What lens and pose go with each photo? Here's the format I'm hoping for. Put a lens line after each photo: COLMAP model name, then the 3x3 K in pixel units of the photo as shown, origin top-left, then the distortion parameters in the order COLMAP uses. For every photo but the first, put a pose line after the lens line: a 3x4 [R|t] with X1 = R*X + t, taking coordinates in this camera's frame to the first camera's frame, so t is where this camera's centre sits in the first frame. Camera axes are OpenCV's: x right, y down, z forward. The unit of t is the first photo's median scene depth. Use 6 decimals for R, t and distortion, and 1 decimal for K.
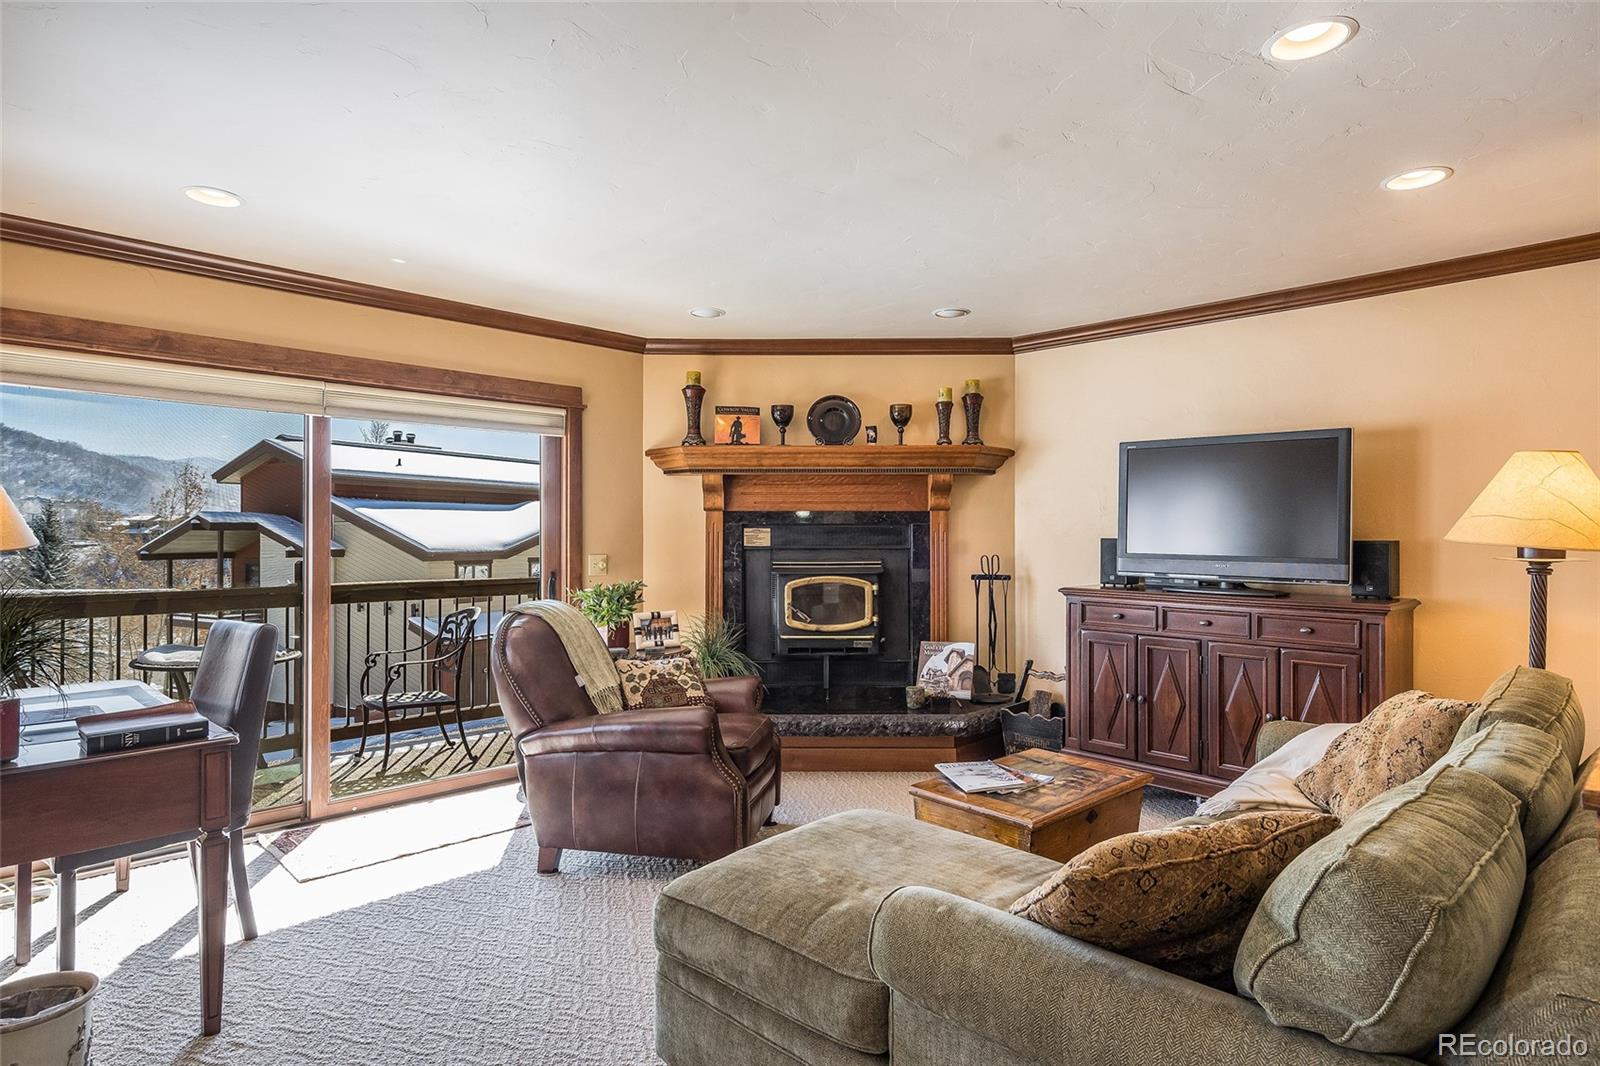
lens RADIAL K [[871.4, 0, 800.0], [0, 871.4, 533.0], [0, 0, 1]] dist [0.000012, -0.000459]
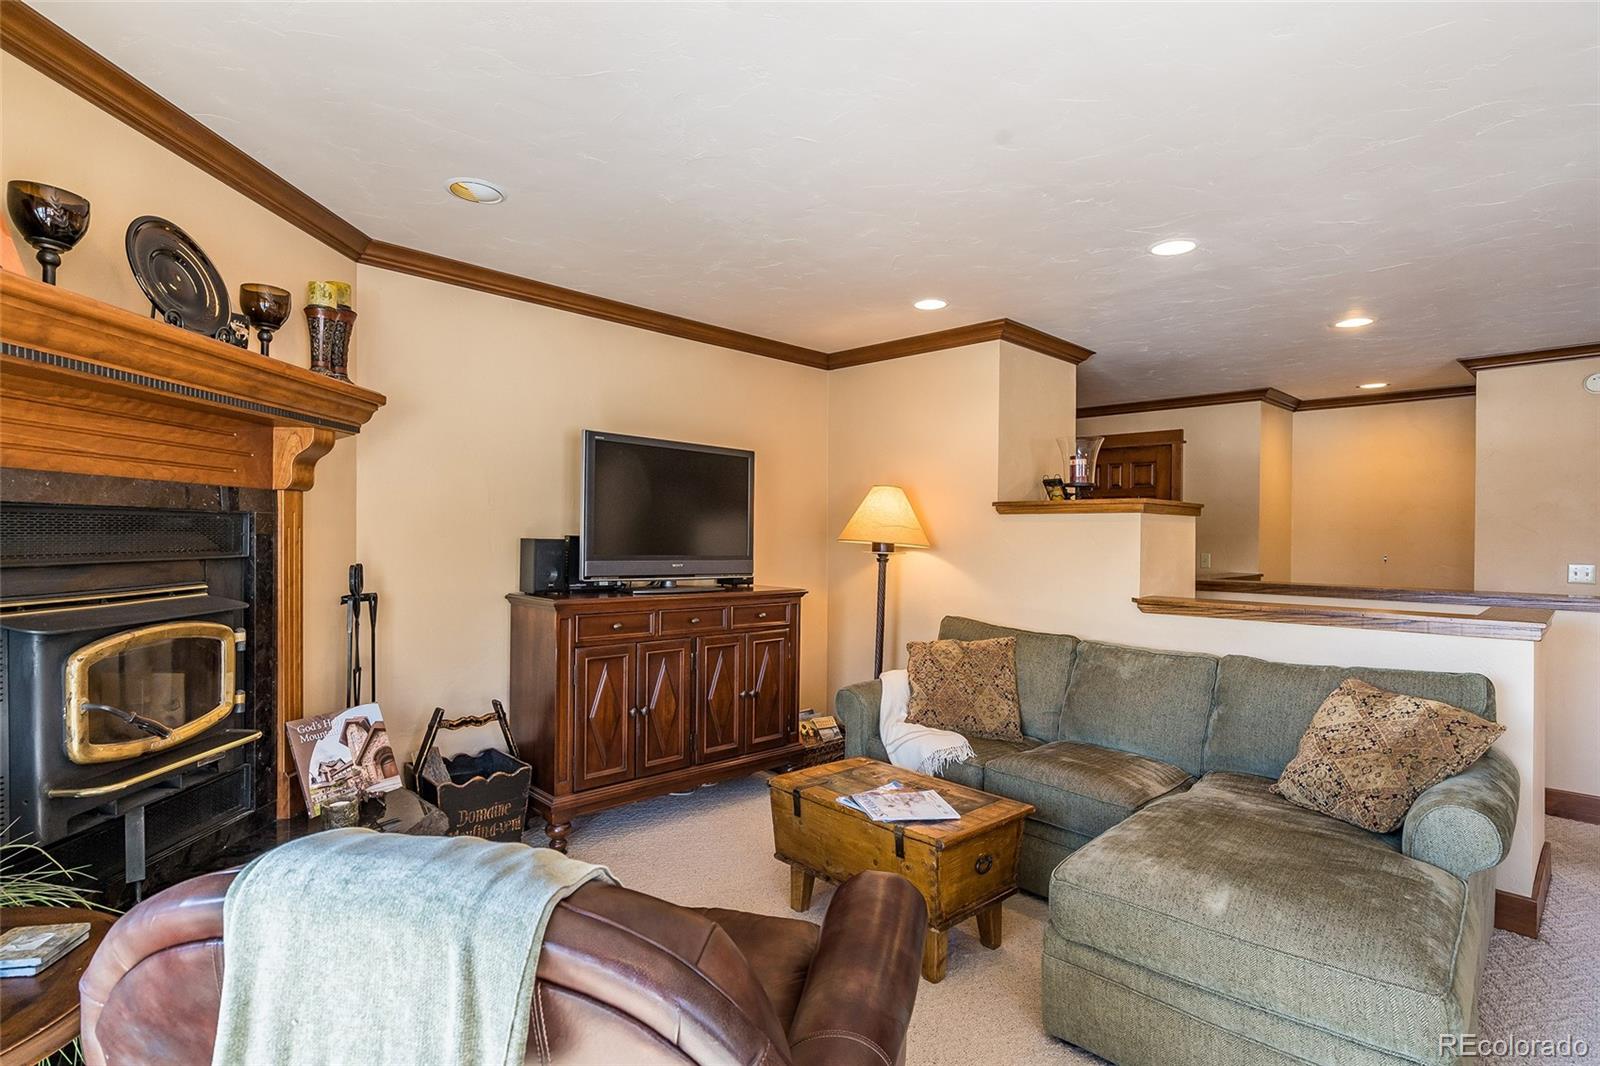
lens RADIAL K [[791.2, 0, 800.0], [0, 791.2, 533.0], [0, 0, 1]] dist [-0.000175, 0.000025]
pose [[0.001543, 0.000623, 0.999999, -0.370019], [-0.009024, 0.999959, -0.000609, 0.000061], [-0.999958, -0.009023, 0.001548, 0.674413]]
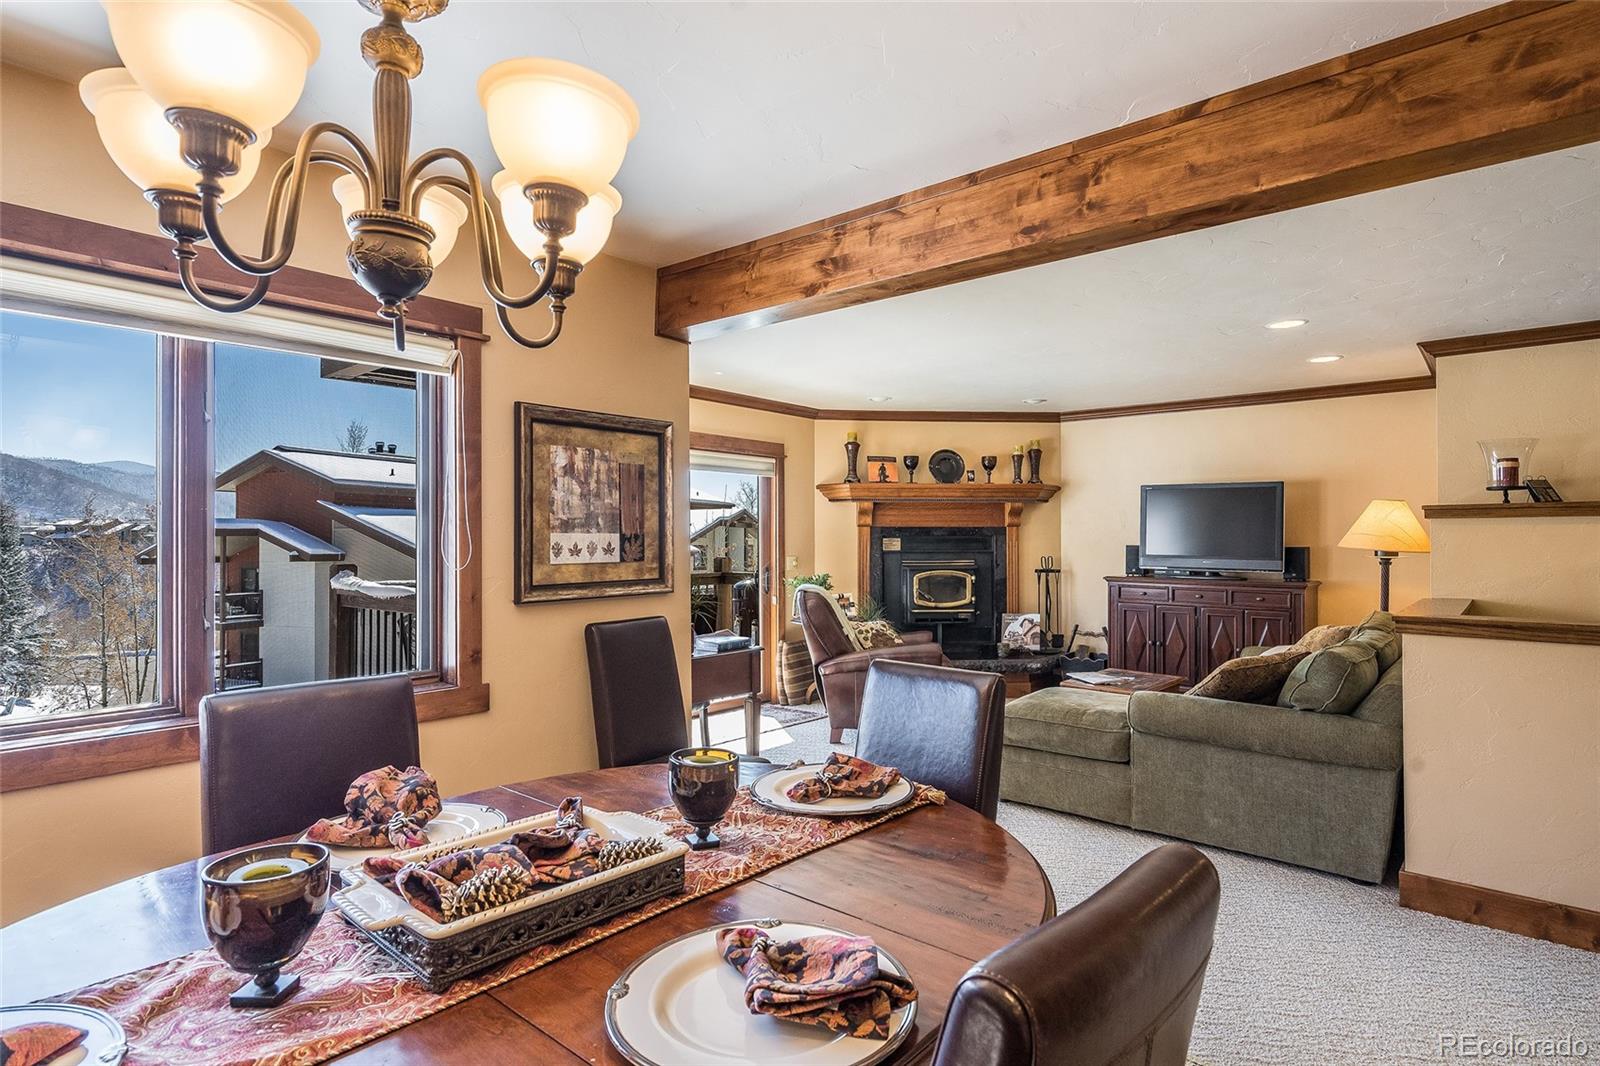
lens RADIAL K [[835.0, 0, 799.0], [0, 835.0, 536.7], [0, 0, 1]] dist [0.000967, 0.000674]
pose [[0.996337, 0.000668, 0.085507, -0.335275], [-0.000538, 0.999999, -0.001548, -0.006030], [-0.085508, 0.001496, 0.996336, -0.406894]]
